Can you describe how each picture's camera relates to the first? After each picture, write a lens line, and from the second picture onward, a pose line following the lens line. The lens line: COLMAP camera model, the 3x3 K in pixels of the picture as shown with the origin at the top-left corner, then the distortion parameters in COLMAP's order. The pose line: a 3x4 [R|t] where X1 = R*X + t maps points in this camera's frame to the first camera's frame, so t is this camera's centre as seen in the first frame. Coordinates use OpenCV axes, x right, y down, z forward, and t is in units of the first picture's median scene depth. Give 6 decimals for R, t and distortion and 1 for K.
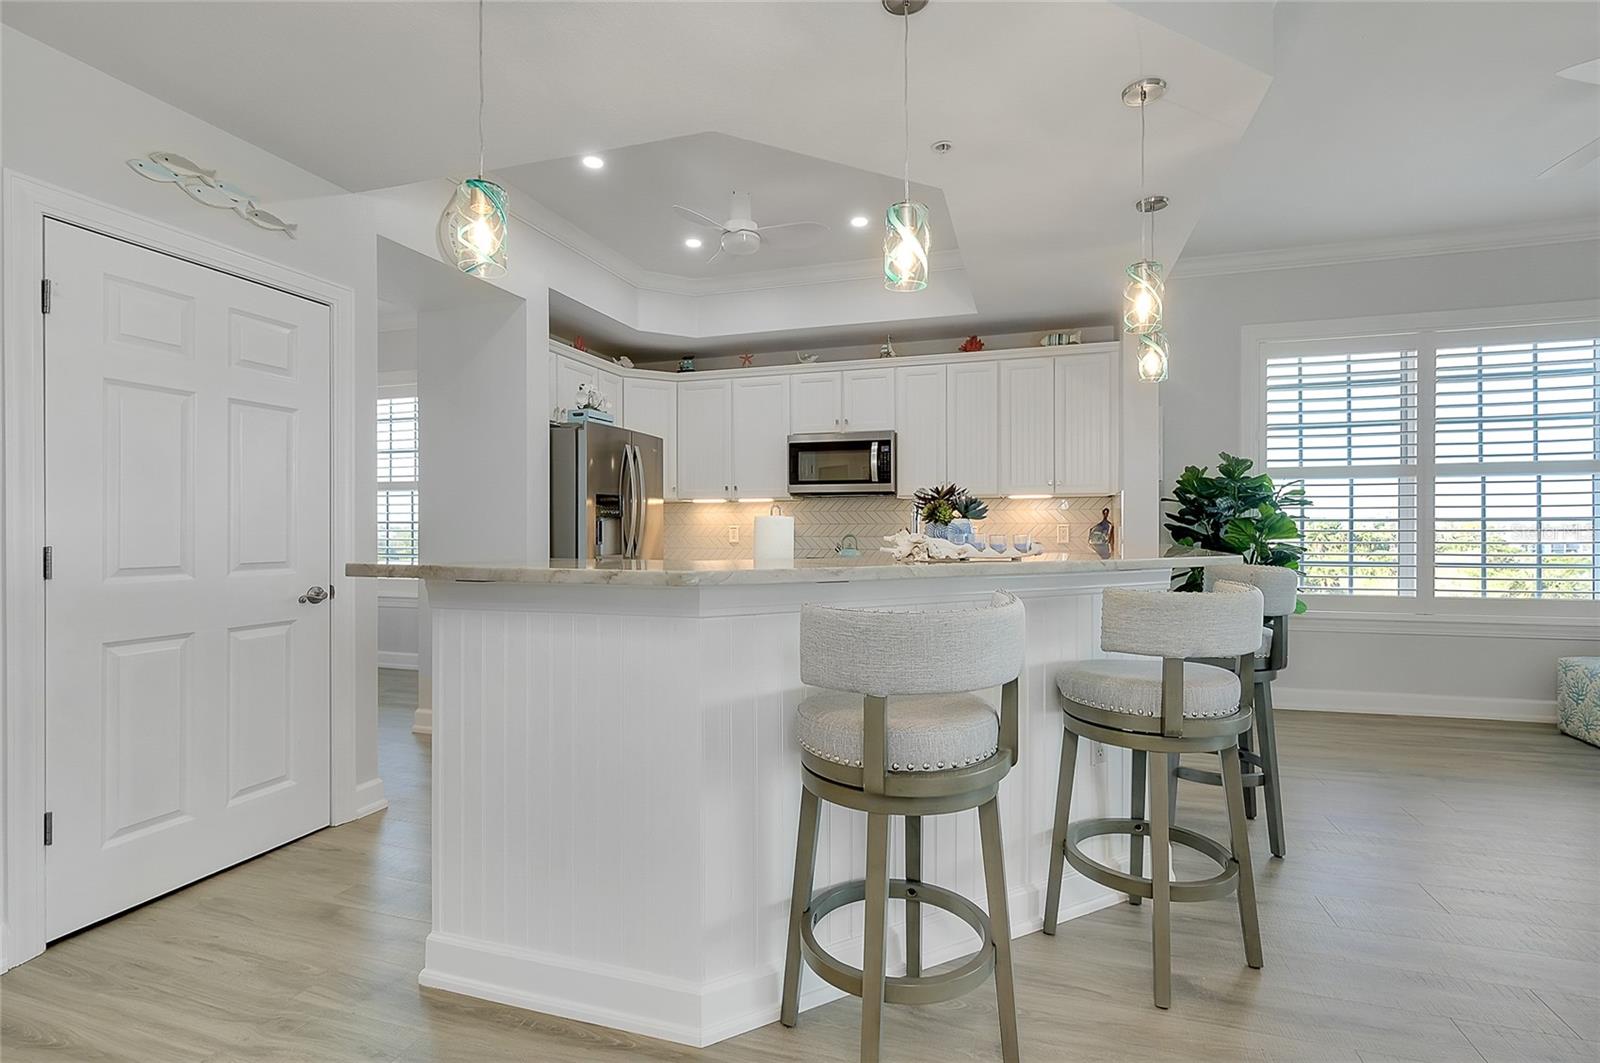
lens RADIAL K [[716.8, 0, 811.4], [0, 716.8, 556.1], [0, 0, 1]] dist [-0.002299, -0.000256]
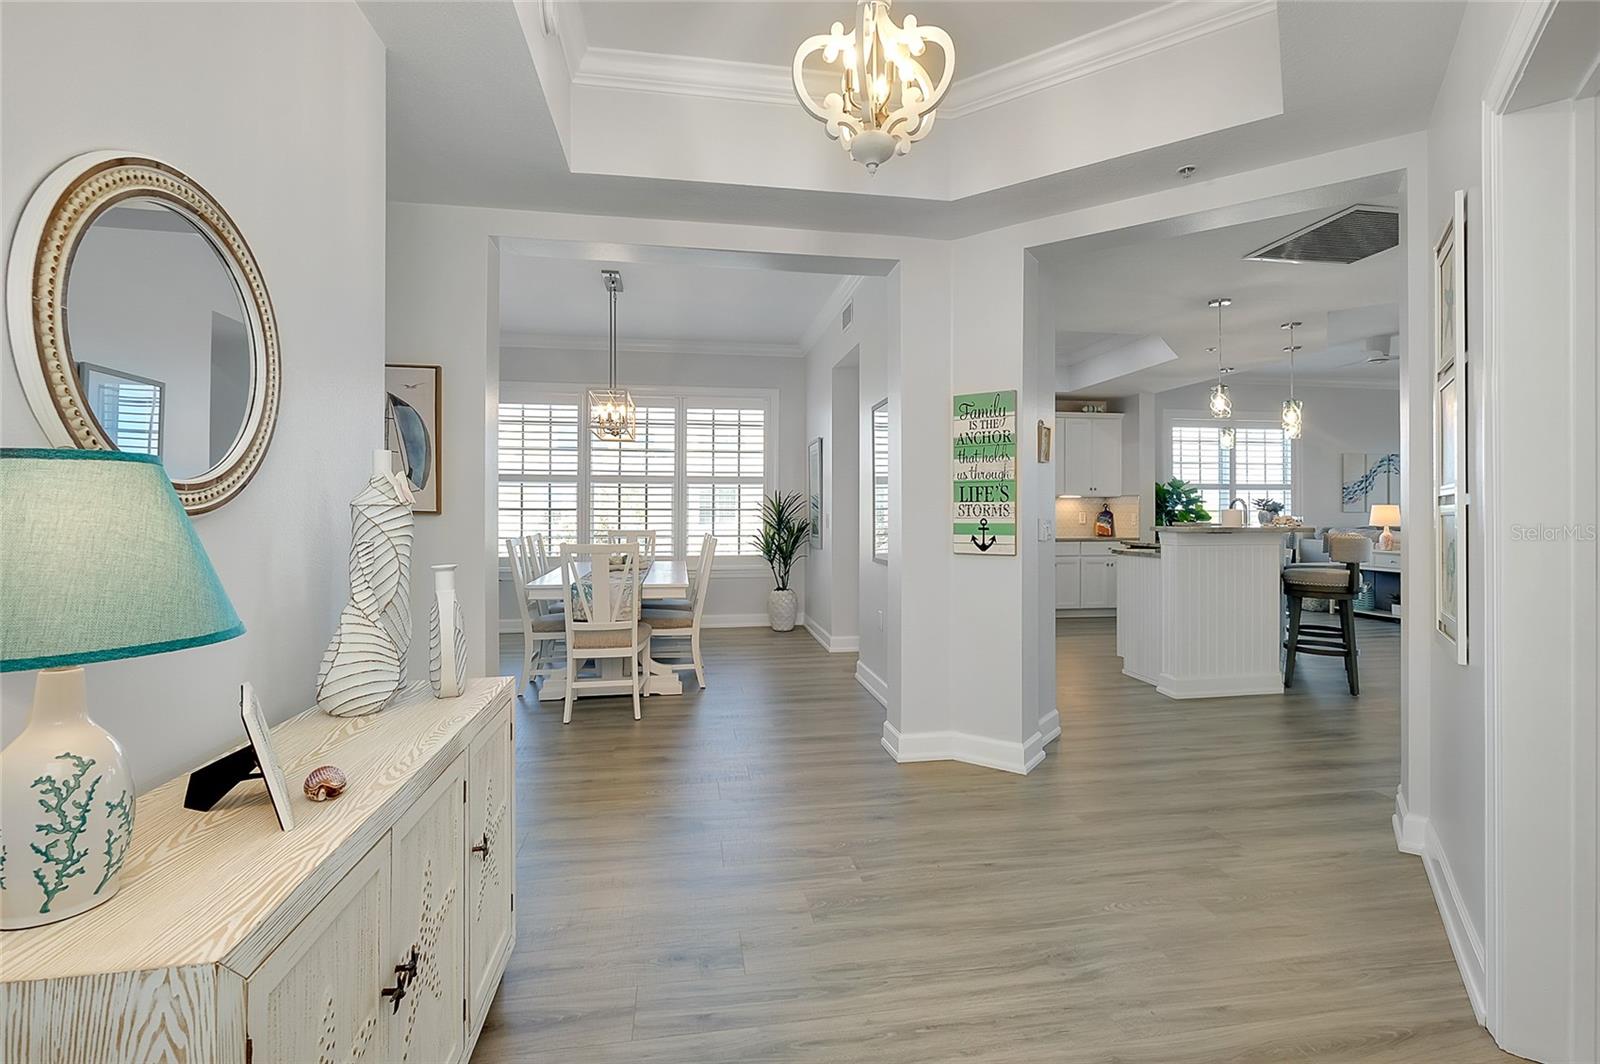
lens RADIAL K [[716.8, 0, 805.5], [0, 716.8, 503.1], [0, 0, 1]] dist [-0.002299, -0.000256]
pose [[0.887664, 0.010437, 0.460374, -1.079501], [0.014940, 0.998564, -0.051444, 0.012053], [-0.460250, 0.052543, 0.886233, -0.229701]]
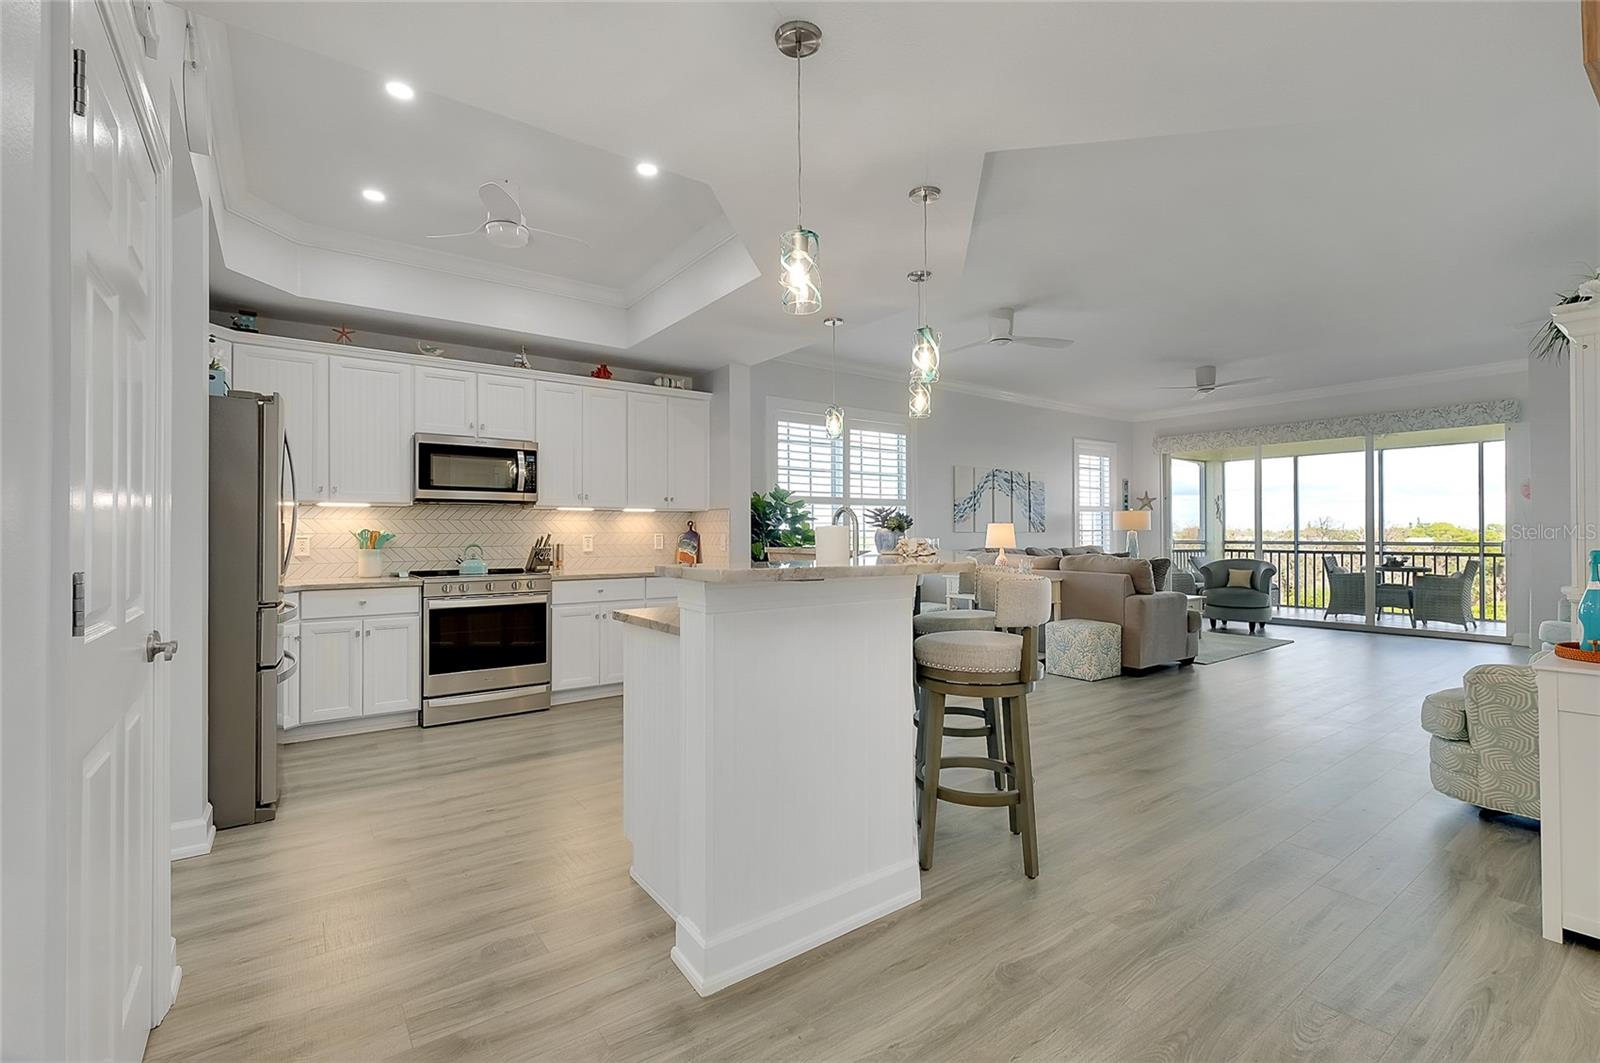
lens RADIAL K [[716.8, 0, 805.5], [0, 716.8, 526.4], [0, 0, 1]] dist [-0.002299, -0.000256]
pose [[0.581964, 0.009055, 0.813164, -0.502062], [0.035941, 0.998675, -0.036843, -0.004036], [-0.812420, 0.050668, 0.580867, 0.109797]]
